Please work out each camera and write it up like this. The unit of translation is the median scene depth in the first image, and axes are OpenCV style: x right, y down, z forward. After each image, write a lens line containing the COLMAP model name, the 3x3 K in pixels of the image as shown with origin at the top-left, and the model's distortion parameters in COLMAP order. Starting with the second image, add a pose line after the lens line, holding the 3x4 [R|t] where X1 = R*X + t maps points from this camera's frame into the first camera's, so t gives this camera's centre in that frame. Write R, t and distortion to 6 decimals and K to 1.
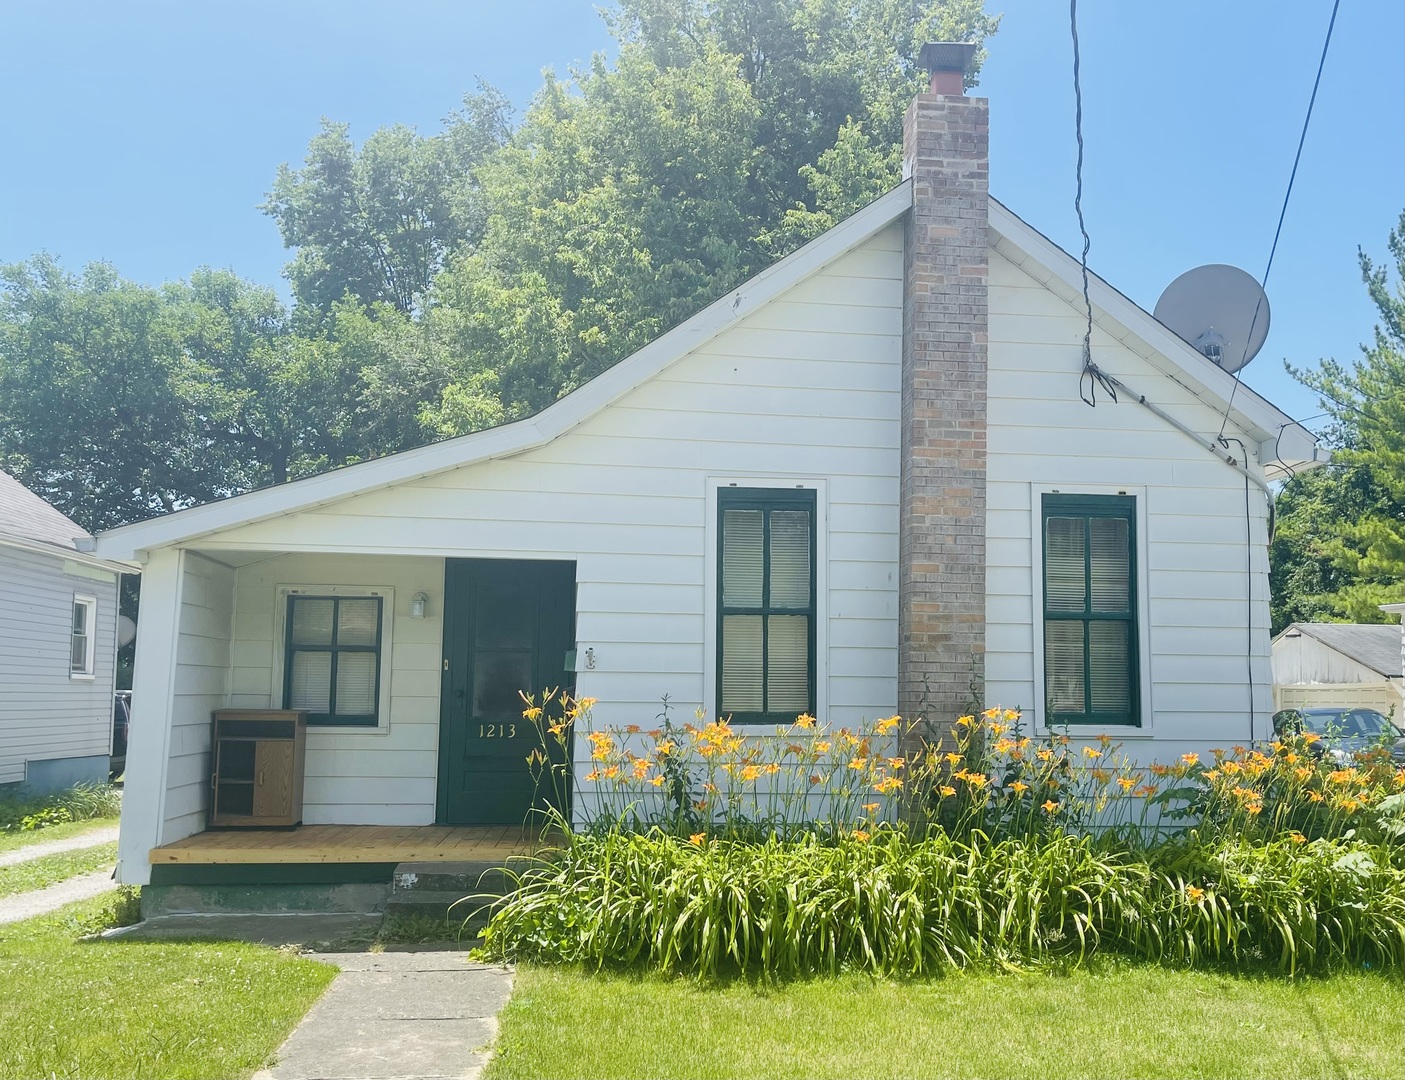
lens RADIAL K [[1358.8, 0, 768.8], [0, 1358.8, 589.8], [0, 0, 1]] dist [-0.010591, 0.000000]
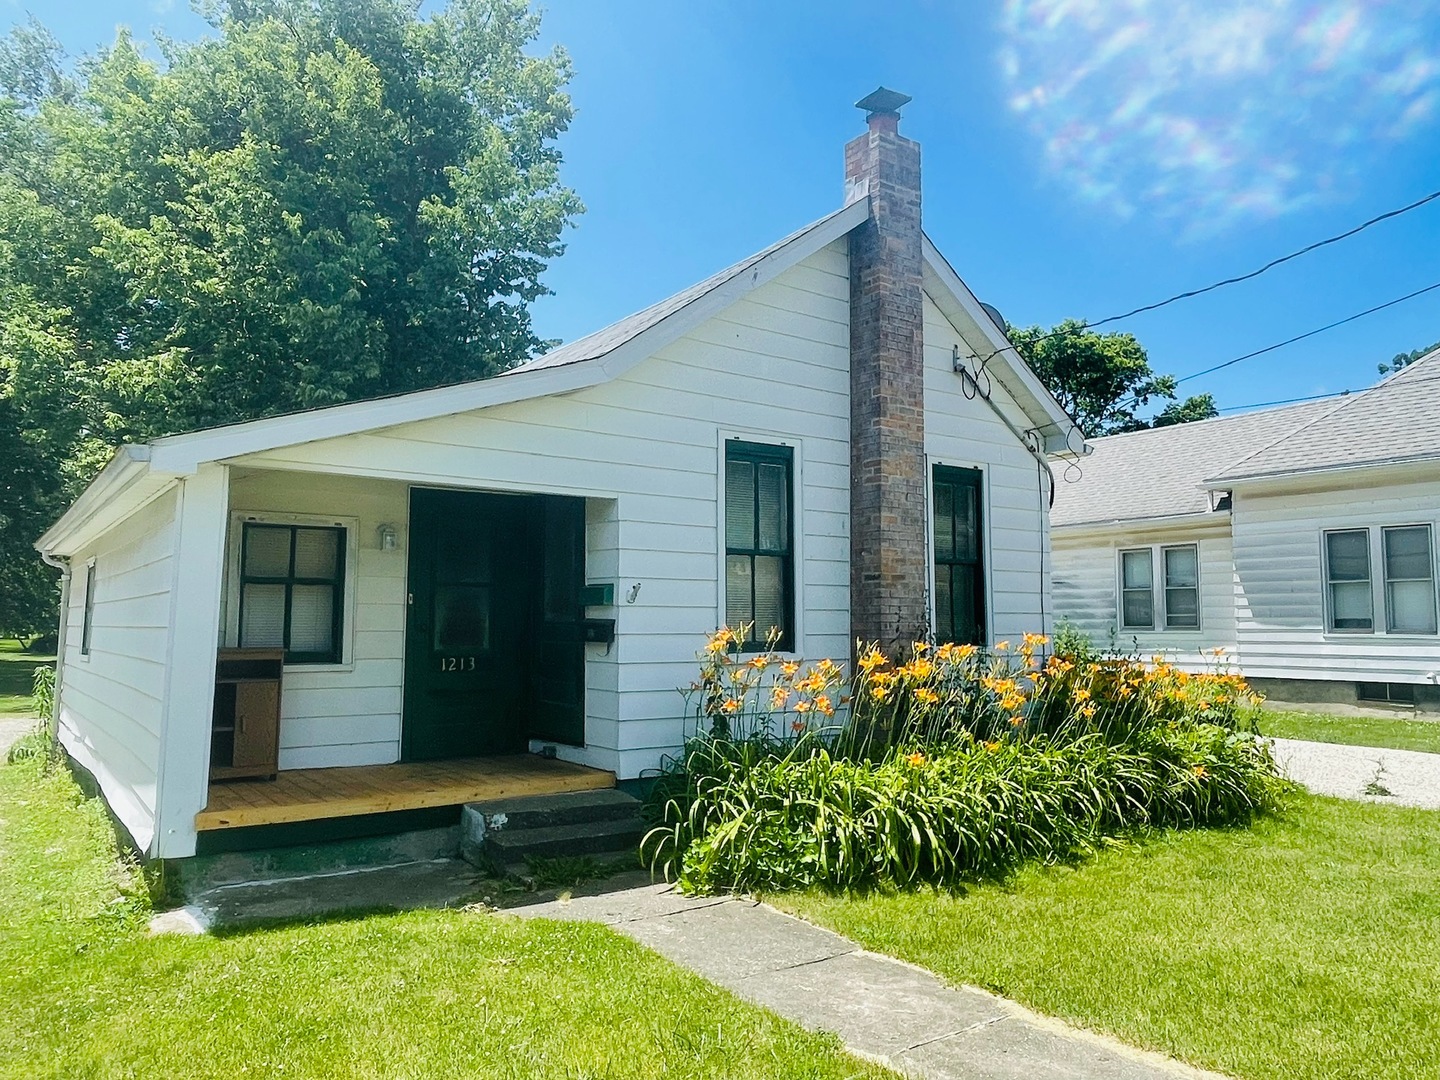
lens RADIAL K [[1064.3, 0, 713.8], [0, 1064.3, 533.3], [0, 0, 1]] dist [-0.029546, 0.003202]
pose [[0.873877, 0.032202, 0.485078, -0.461536], [-0.028527, 0.999481, -0.014960, 0.014427], [-0.485309, -0.000765, 0.874343, 0.242167]]
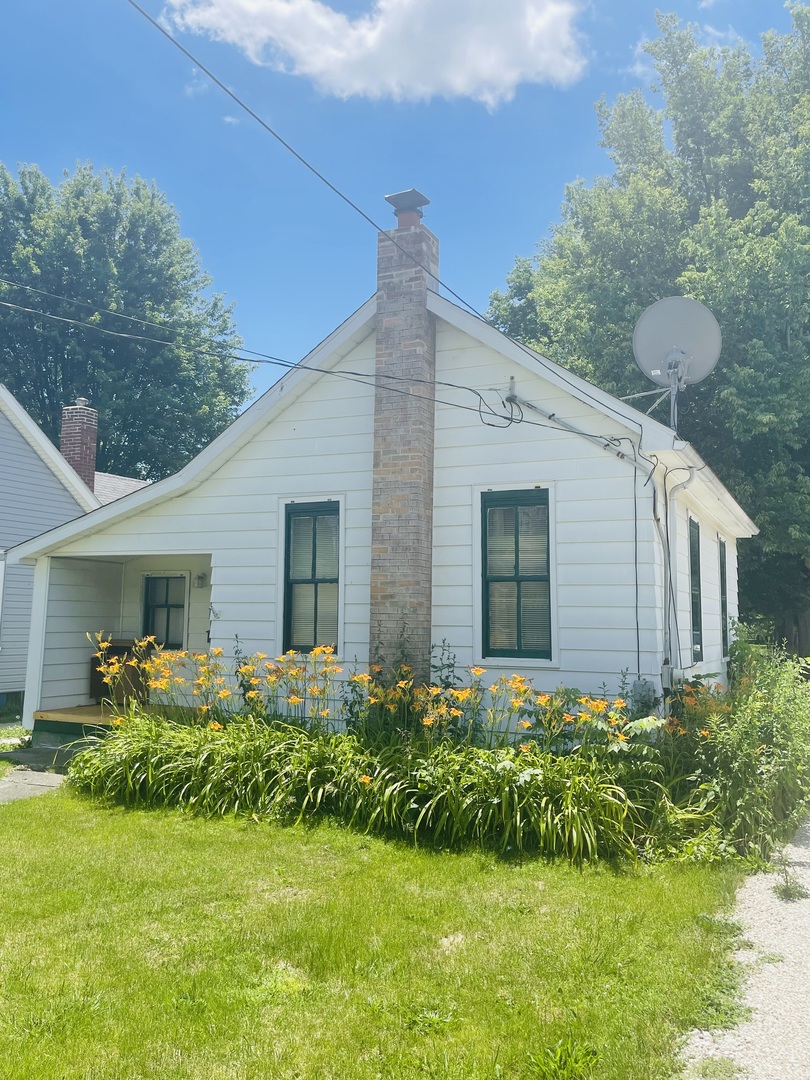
lens RADIAL K [[902.1, 0, 406.9], [0, 902.1, 541.0], [0, 0, 1]] dist [0.002486, -0.000785]
pose [[0.846164, -0.047091, -0.530839, 0.642665], [0.038331, 0.998886, -0.027512, 0.002503], [0.531543, 0.002933, 0.847026, 0.173095]]
